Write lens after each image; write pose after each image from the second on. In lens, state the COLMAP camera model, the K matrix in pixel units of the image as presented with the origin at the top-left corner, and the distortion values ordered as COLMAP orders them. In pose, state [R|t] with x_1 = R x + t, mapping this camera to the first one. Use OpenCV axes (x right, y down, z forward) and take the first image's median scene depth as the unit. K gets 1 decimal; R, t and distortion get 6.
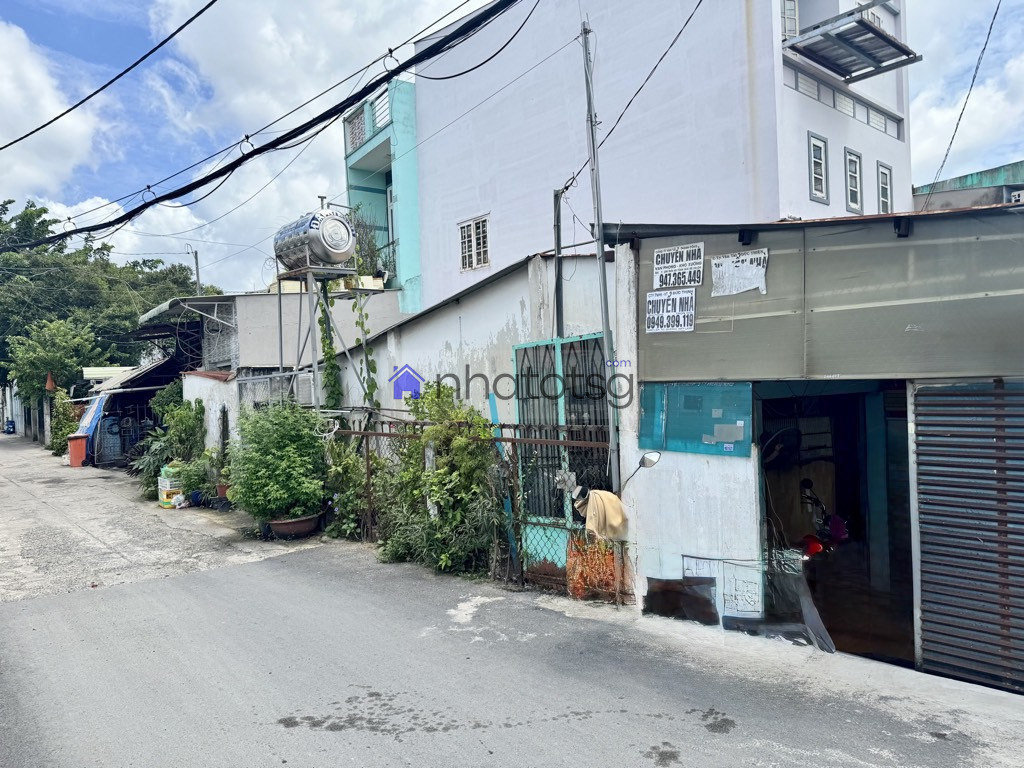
lens RADIAL K [[724.4, 0, 513.4], [0, 724.4, 416.5], [0, 0, 1]] dist [0.028084, -0.020897]
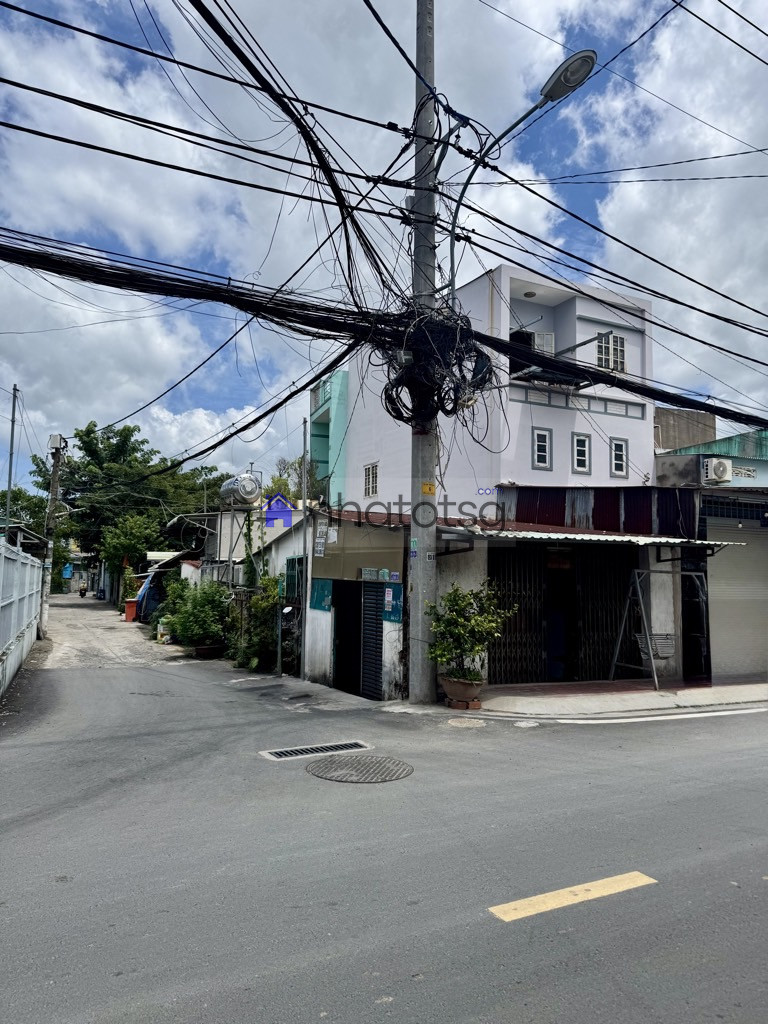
lens RADIAL K [[724.4, 0, 384.1], [0, 724.4, 518.3], [0, 0, 1]] dist [0.028084, -0.020897]
pose [[0.968443, 0.024312, -0.248045, 0.344090], [-0.054307, 0.991902, -0.114811, 0.005199], [0.243245, 0.124658, 0.961921, -0.406020]]
